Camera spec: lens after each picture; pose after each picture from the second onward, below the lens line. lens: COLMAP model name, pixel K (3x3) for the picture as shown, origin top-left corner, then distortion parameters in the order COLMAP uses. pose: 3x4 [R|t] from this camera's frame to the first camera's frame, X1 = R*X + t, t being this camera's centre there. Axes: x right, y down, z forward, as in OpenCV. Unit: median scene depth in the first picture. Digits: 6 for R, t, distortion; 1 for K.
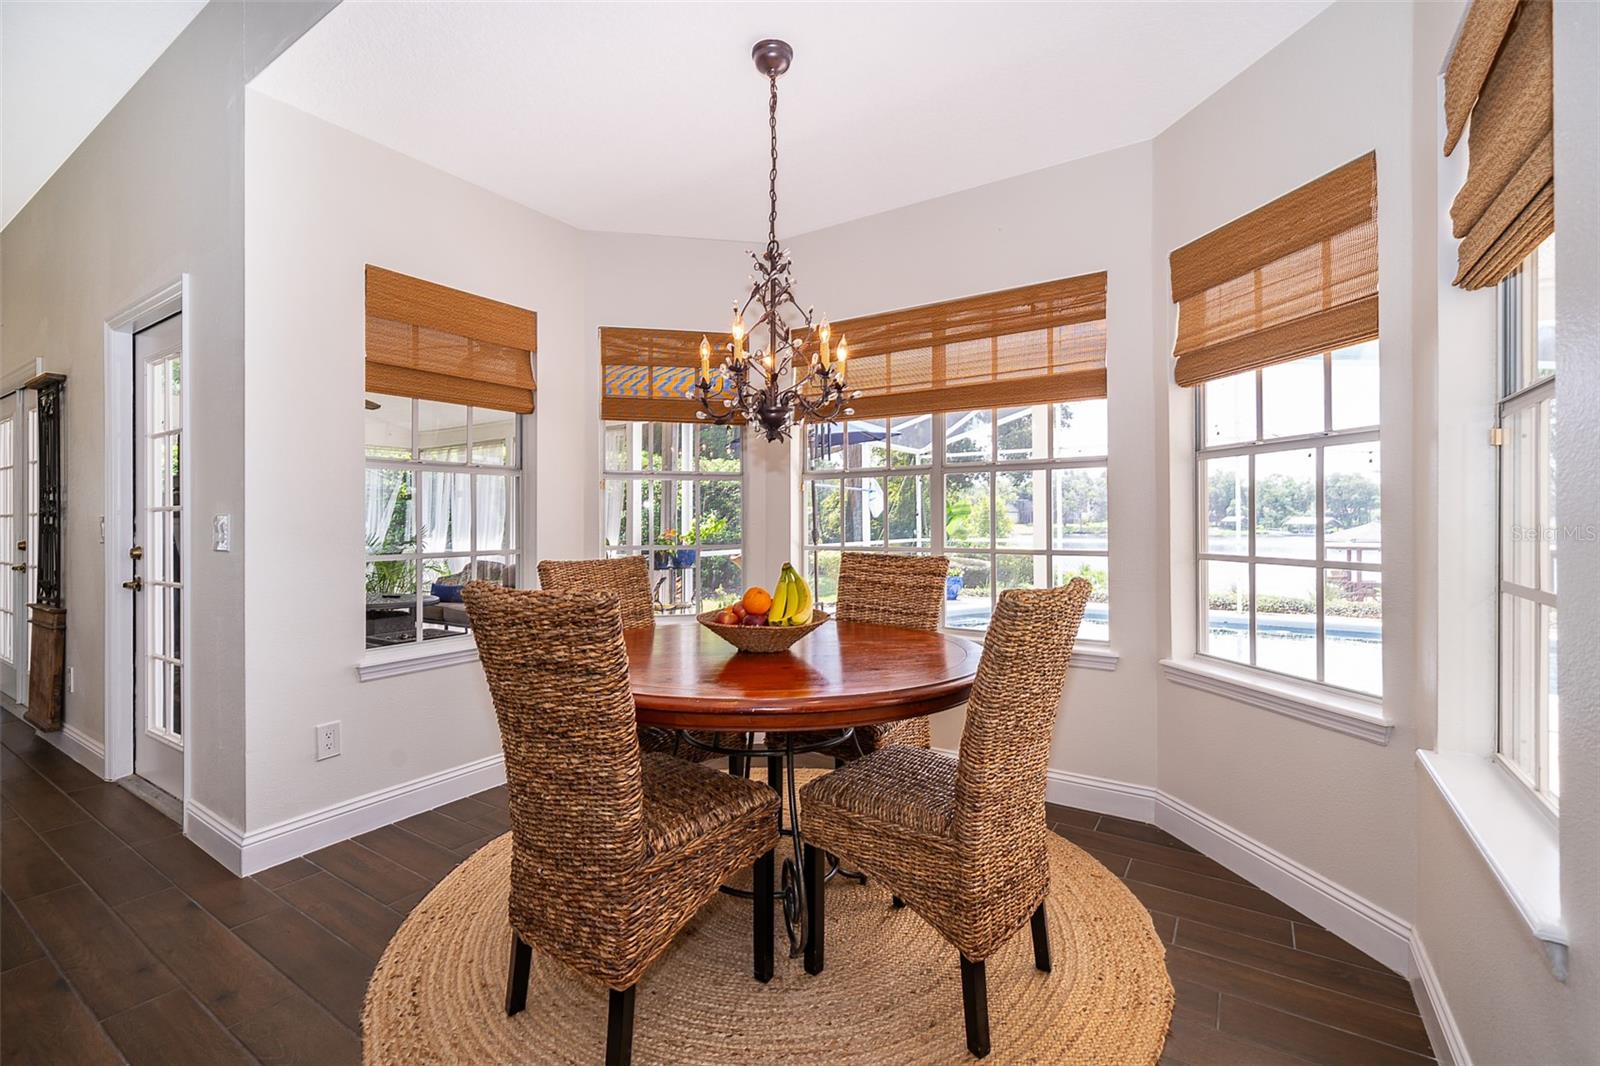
lens RADIAL K [[688.0, 0, 807.5], [0, 688.0, 534.1], [0, 0, 1]] dist [-0.003595, -0.000279]
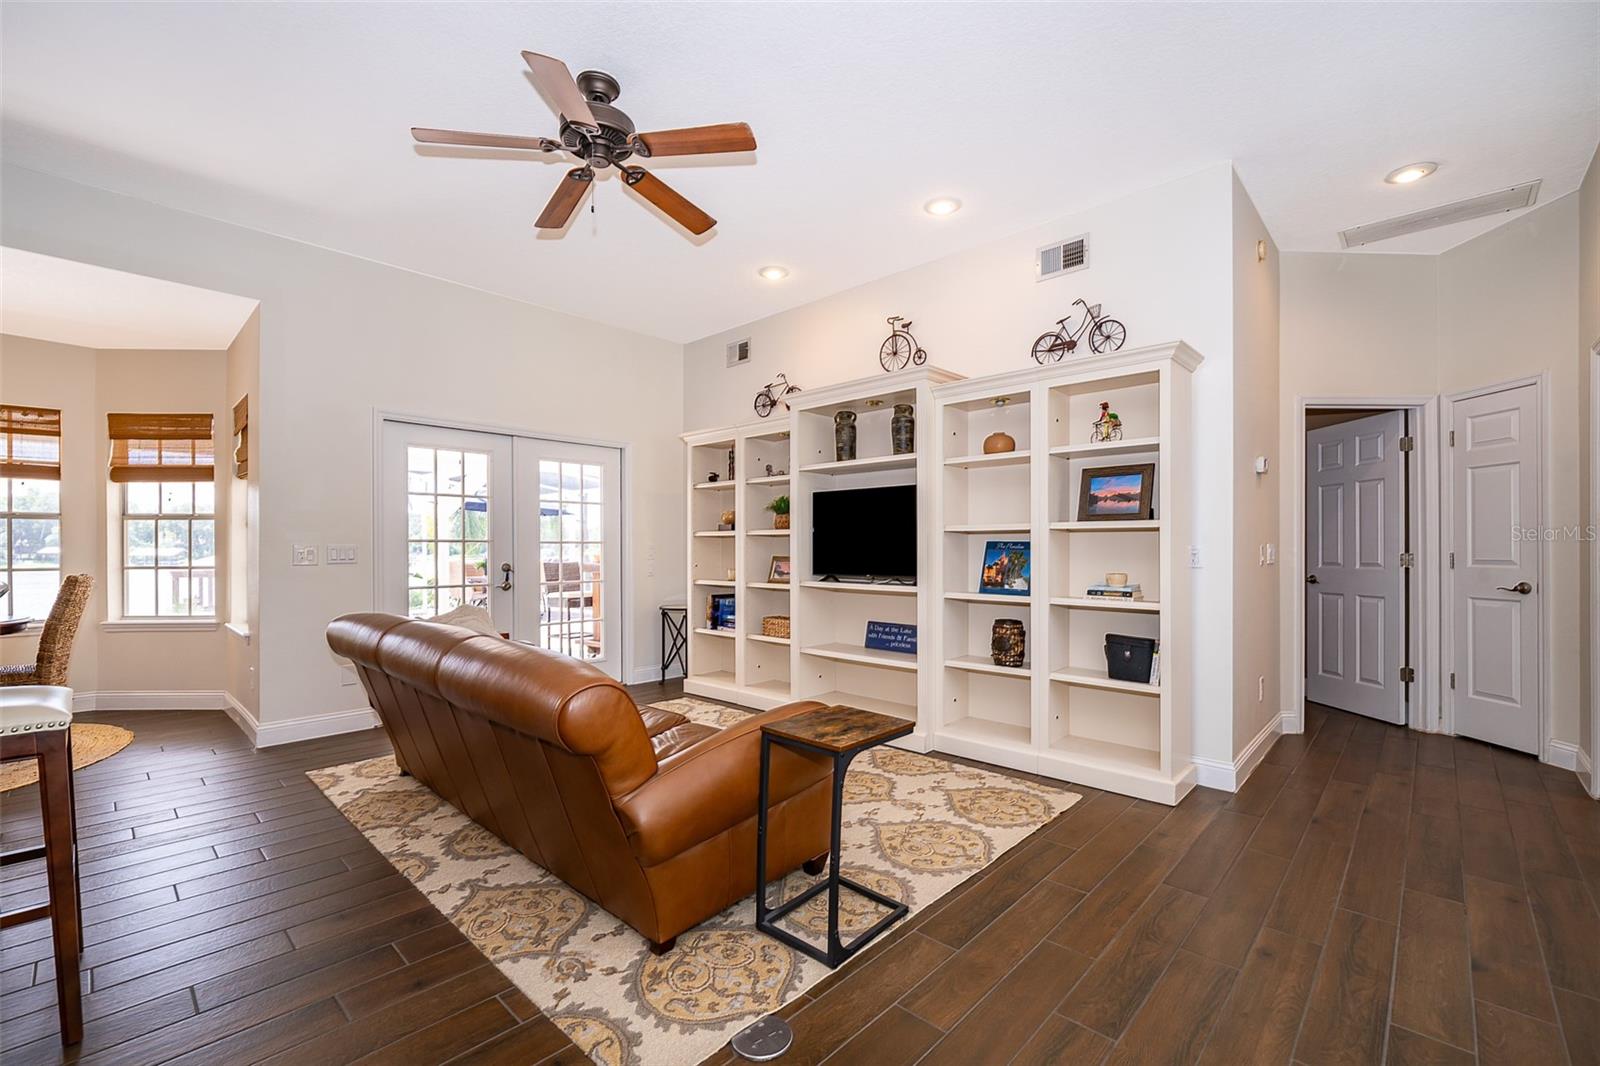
lens RADIAL K [[688.0, 0, 807.5], [0, 688.0, 534.1], [0, 0, 1]] dist [-0.003595, -0.000279]
pose [[0.180373, 0.020610, 0.983382, -1.051164], [0.023460, 0.999406, -0.025249, 0.030456], [-0.983318, 0.027624, 0.179783, -1.337193]]
